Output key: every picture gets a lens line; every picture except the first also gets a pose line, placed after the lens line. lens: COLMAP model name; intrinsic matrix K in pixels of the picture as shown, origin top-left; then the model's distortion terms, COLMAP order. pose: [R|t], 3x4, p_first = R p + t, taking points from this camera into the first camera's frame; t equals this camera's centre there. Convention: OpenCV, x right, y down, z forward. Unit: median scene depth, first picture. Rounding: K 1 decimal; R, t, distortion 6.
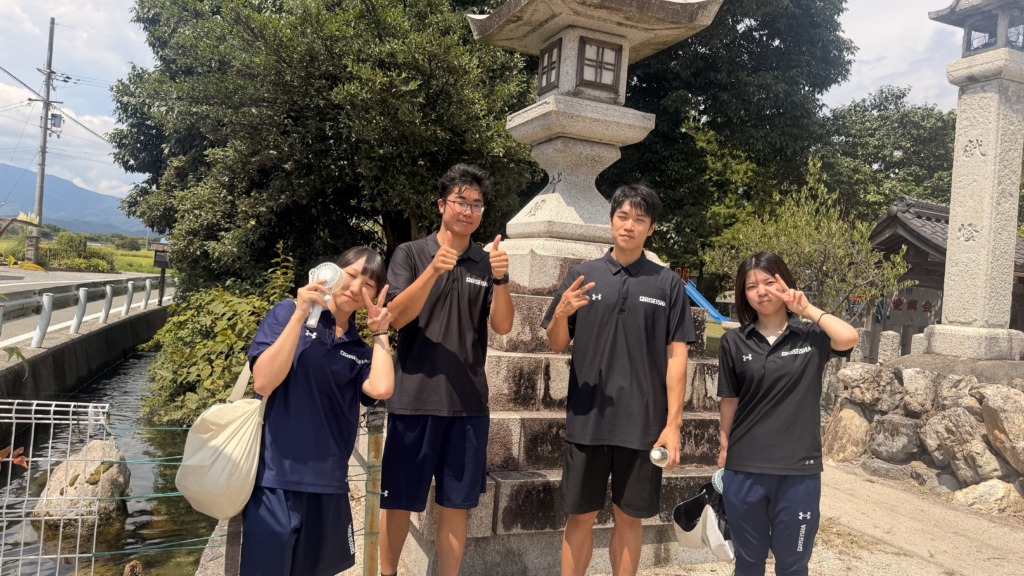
lens RADIAL K [[720.9, 0, 512.0], [0, 720.9, 288.0], [0, 0, 1]] dist [0.039832, -0.063401]
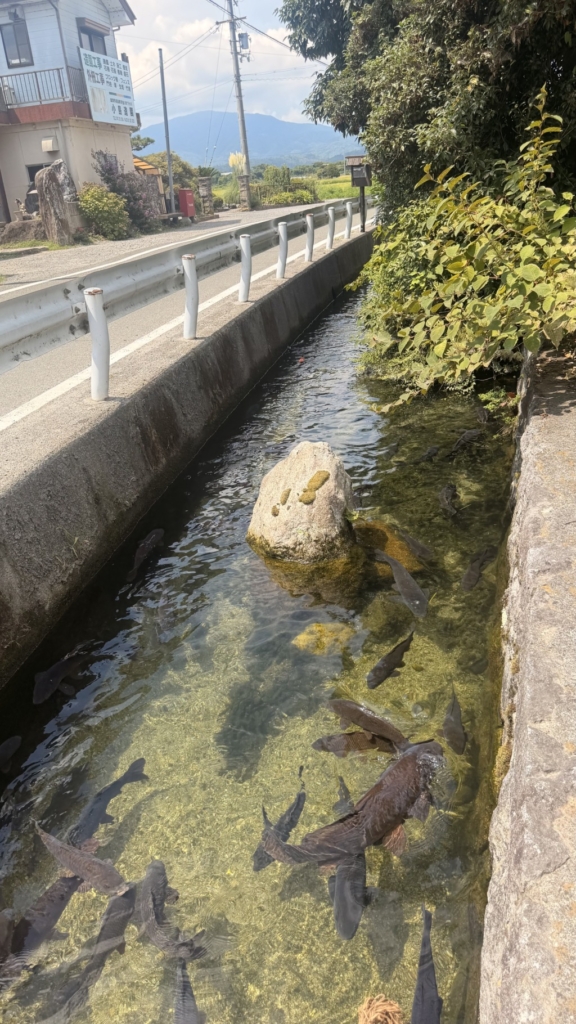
lens RADIAL K [[720.9, 0, 285.7], [0, 720.9, 507.2], [0, 0, 1]] dist [0.039832, -0.063401]
pose [[0.843126, 0.070008, -0.533139, -0.179394], [0.150121, 0.921419, 0.358401, 0.006848], [0.516335, -0.382213, 0.766363, 0.370190]]
